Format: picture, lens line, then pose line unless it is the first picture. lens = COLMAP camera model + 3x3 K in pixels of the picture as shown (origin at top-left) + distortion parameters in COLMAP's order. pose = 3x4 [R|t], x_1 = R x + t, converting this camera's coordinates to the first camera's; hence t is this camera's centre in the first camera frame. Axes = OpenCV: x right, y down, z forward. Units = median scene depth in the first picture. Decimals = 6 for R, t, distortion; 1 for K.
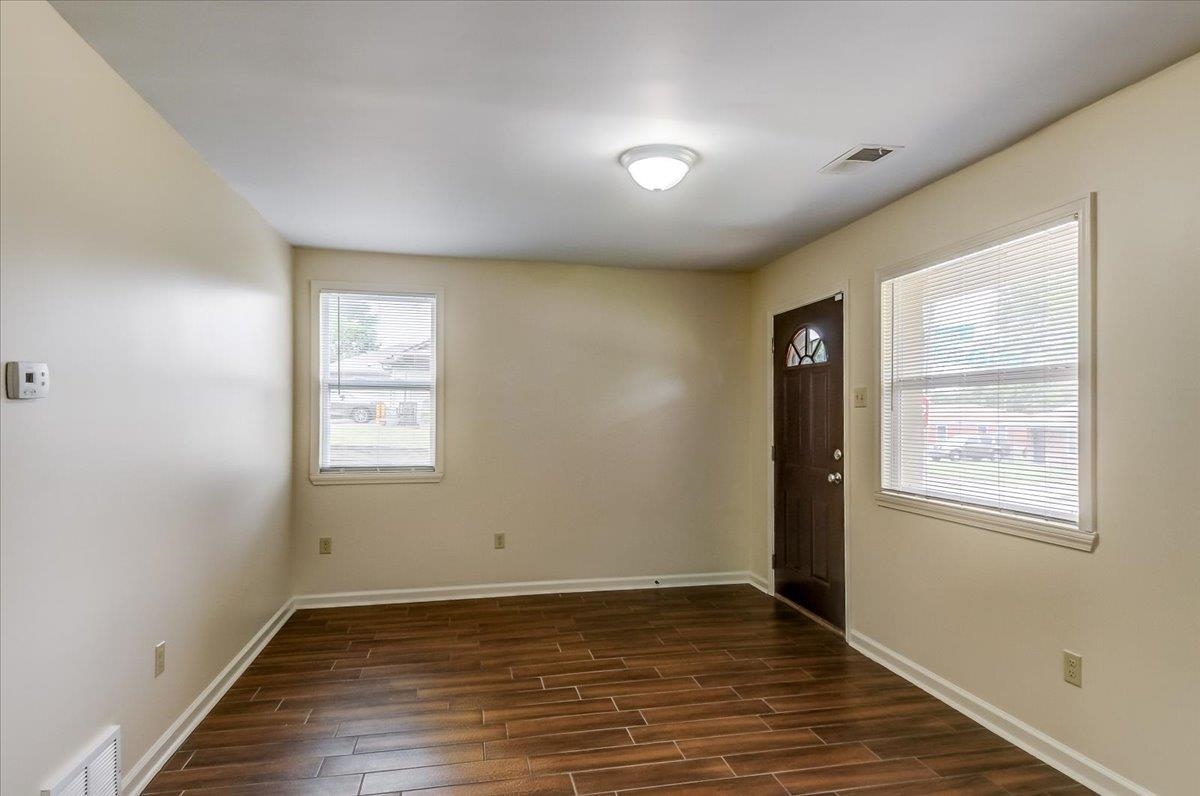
lens RADIAL K [[642.8, 0, 588.9], [0, 642.8, 413.8], [0, 0, 1]] dist [0.076944, -0.057512]
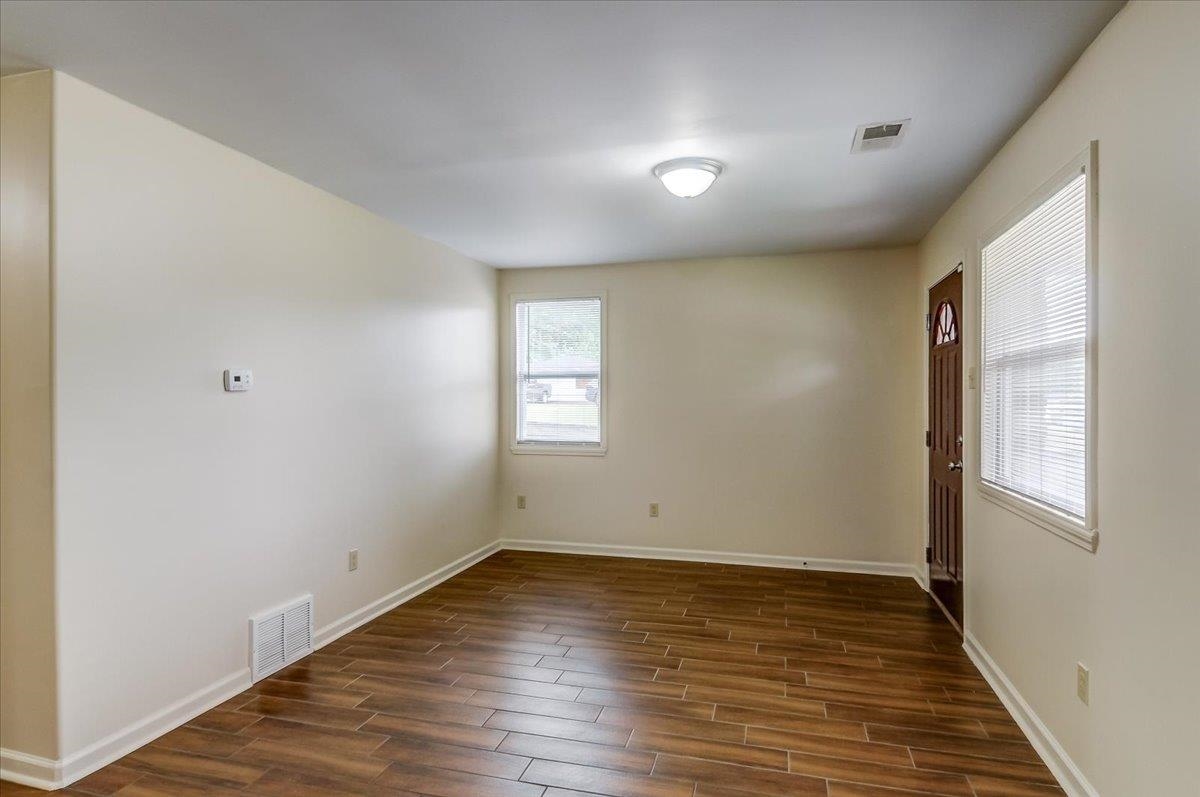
lens RADIAL K [[638.0, 0, 611.2], [0, 638.0, 406.3], [0, 0, 1]] dist [0.072855, -0.054205]
pose [[0.891971, 0.001508, -0.452089, 0.370321], [0.004829, 0.999906, 0.012862, 0.000360], [0.452066, -0.013656, 0.891880, -0.039375]]
